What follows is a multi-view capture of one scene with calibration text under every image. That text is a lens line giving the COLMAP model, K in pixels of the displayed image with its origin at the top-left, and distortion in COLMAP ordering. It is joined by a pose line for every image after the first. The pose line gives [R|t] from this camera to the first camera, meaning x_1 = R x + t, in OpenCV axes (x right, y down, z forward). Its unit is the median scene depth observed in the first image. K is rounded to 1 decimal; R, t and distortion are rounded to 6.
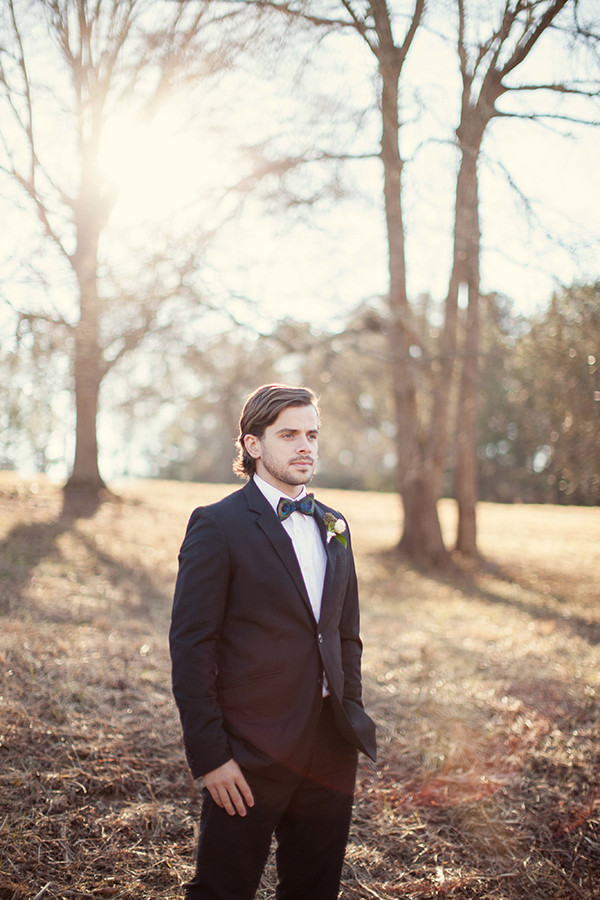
lens RADIAL K [[1321.3, 0, 299.1], [0, 1321.3, 470.5], [0, 0, 1]] dist [-0.061388, -0.002904]
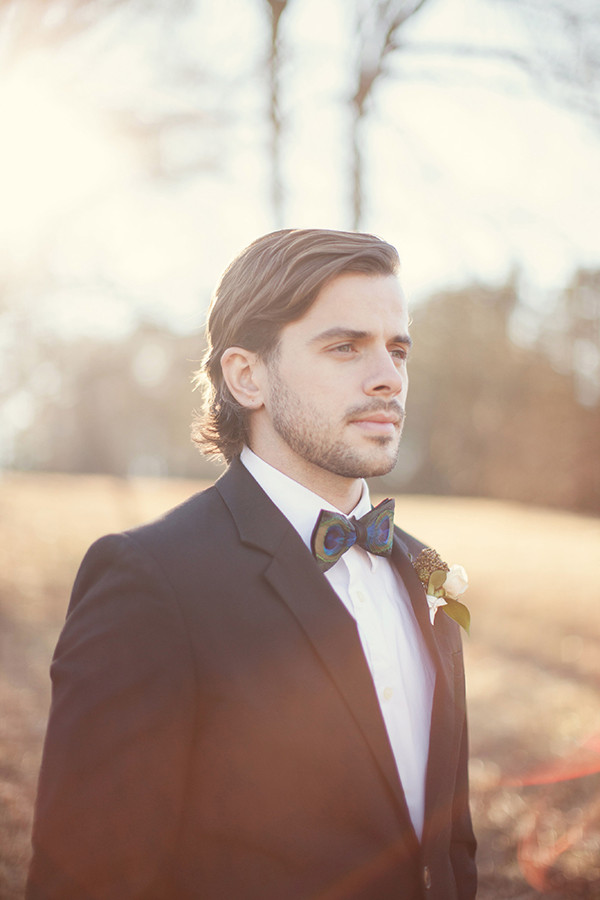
lens RADIAL K [[1321.3, 0, 299.1], [0, 1321.3, 470.5], [0, 0, 1]] dist [-0.061388, -0.002904]
pose [[0.993520, 0.003192, 0.113612, -0.063355], [-0.002600, 0.999982, -0.005357, 0.010927], [-0.113627, 0.005027, 0.993511, 0.616059]]
